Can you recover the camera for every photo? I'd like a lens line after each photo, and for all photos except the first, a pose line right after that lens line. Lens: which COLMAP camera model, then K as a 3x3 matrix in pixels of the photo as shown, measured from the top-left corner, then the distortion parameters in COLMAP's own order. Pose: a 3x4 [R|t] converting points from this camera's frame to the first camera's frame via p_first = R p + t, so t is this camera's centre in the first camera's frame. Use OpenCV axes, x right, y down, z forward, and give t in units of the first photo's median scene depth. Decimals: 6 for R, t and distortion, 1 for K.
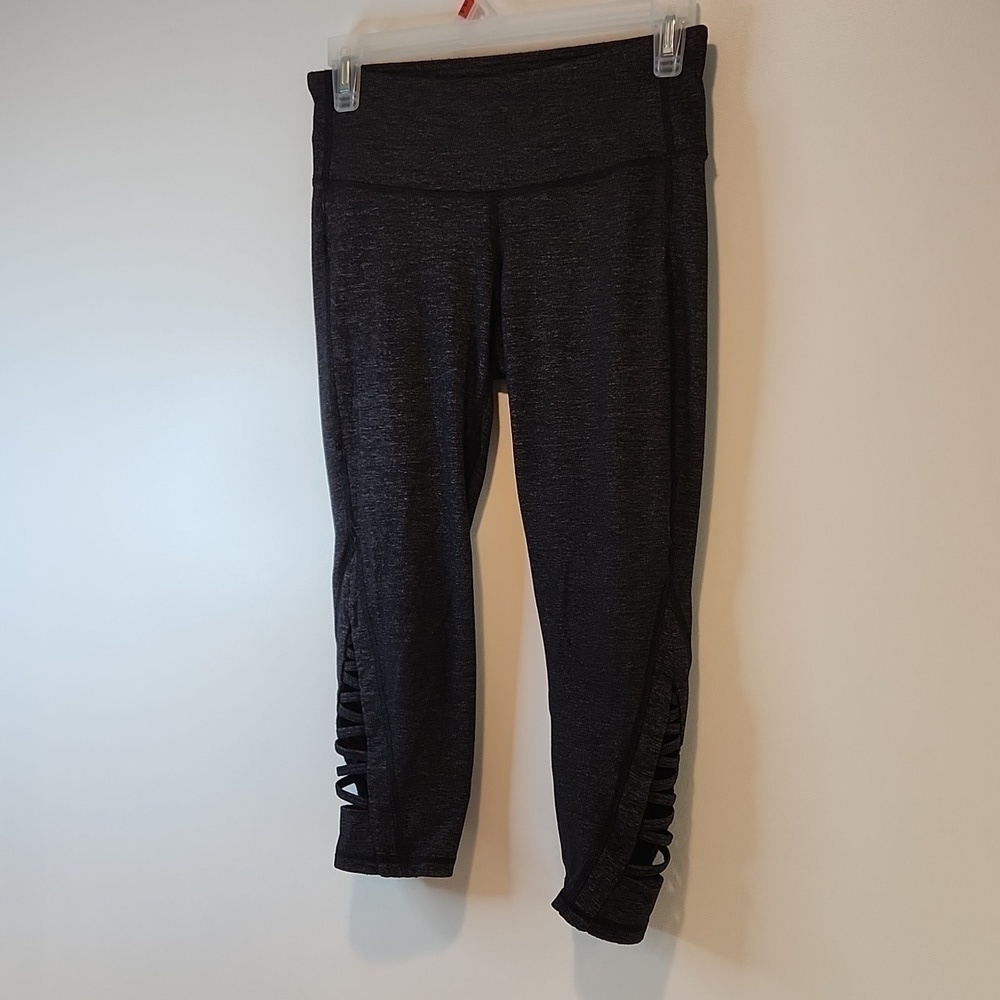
lens RADIAL K [[1452.9, 0, 507.5], [0, 1452.9, 501.1], [0, 0, 1]] dist [0.079336, 0.000000]
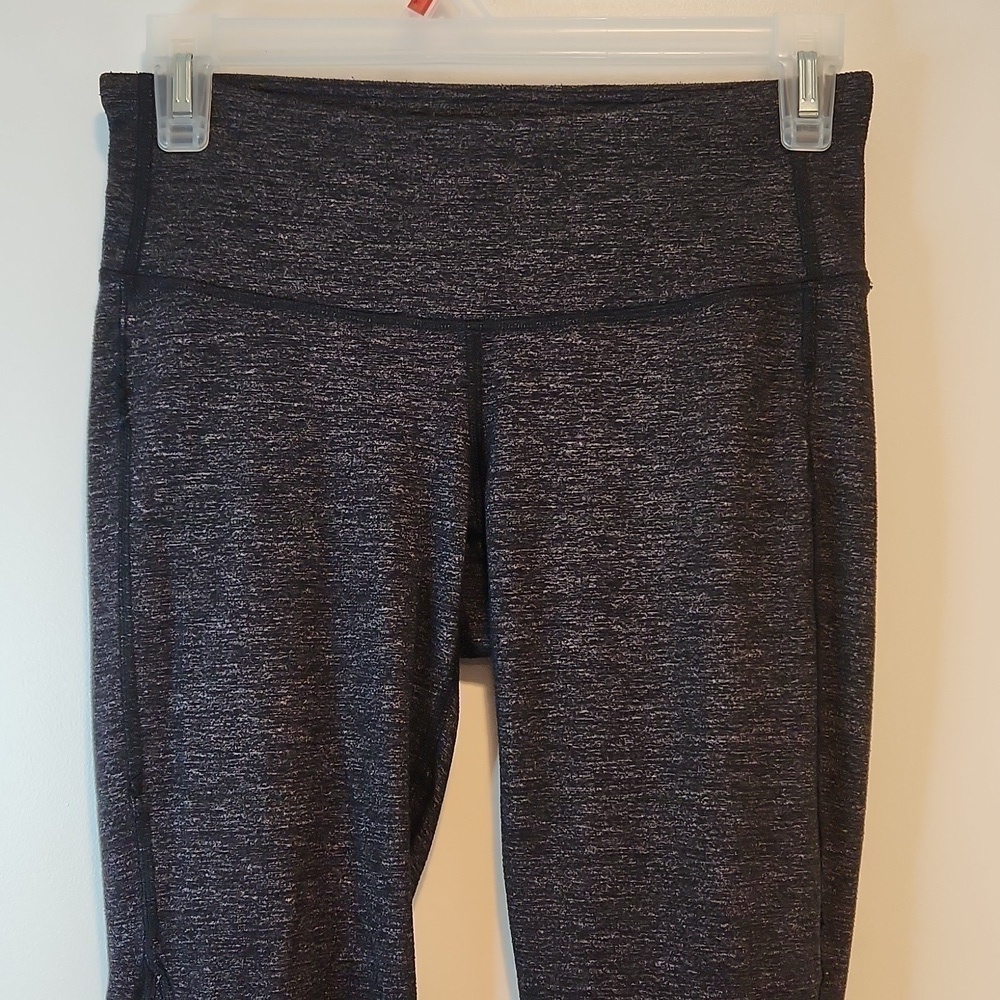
lens RADIAL K [[1452.9, 0, 496.0], [0, 1452.9, 483.0], [0, 0, 1]] dist [0.079336, 0.000000]
pose [[0.929839, 0.043430, 0.365394, -0.198022], [0.004278, 0.991667, -0.128756, -0.080367], [-0.367941, 0.121285, 0.921905, 0.494819]]
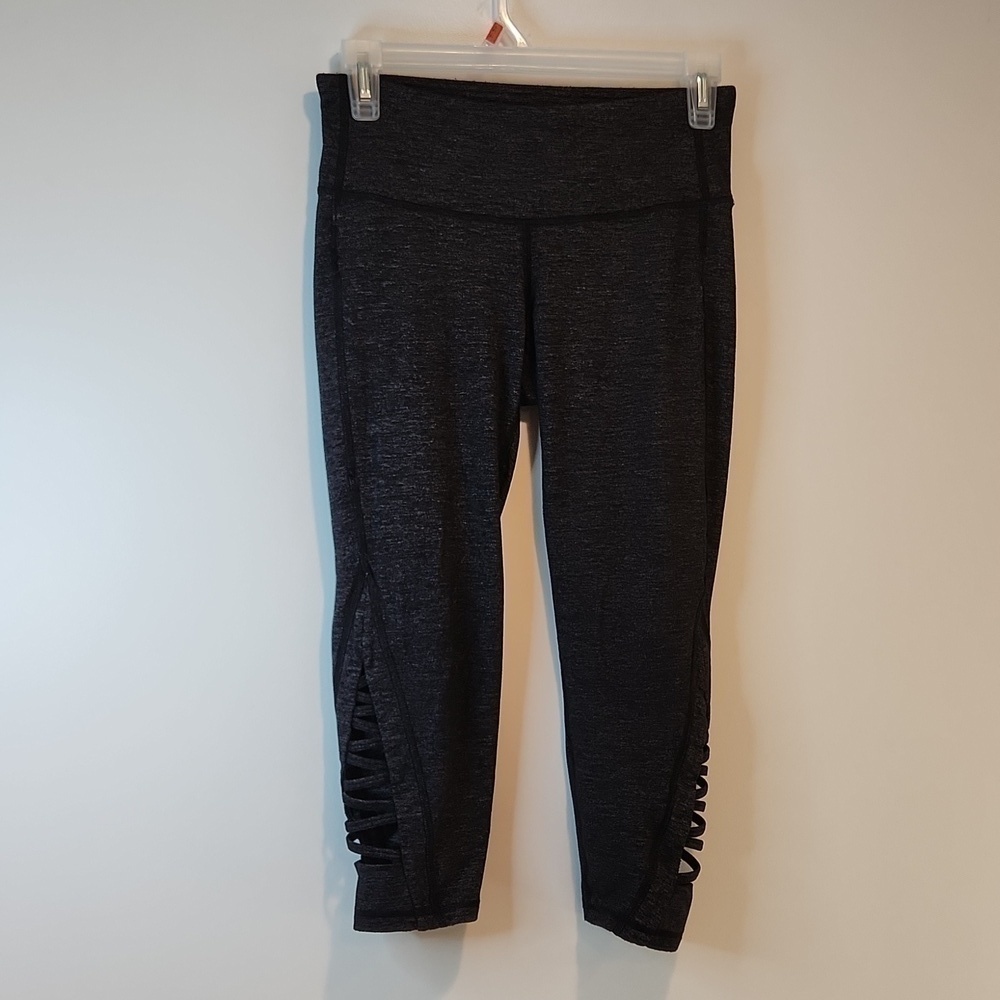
lens RADIAL K [[1452.9, 0, 501.0], [0, 1452.9, 501.0], [0, 0, 1]] dist [0.079336, 0.000000]
pose [[0.847698, -0.012132, 0.530341, -0.552780], [0.029898, 0.999242, -0.024931, 0.005300], [-0.529636, 0.036990, 0.847418, 0.167146]]
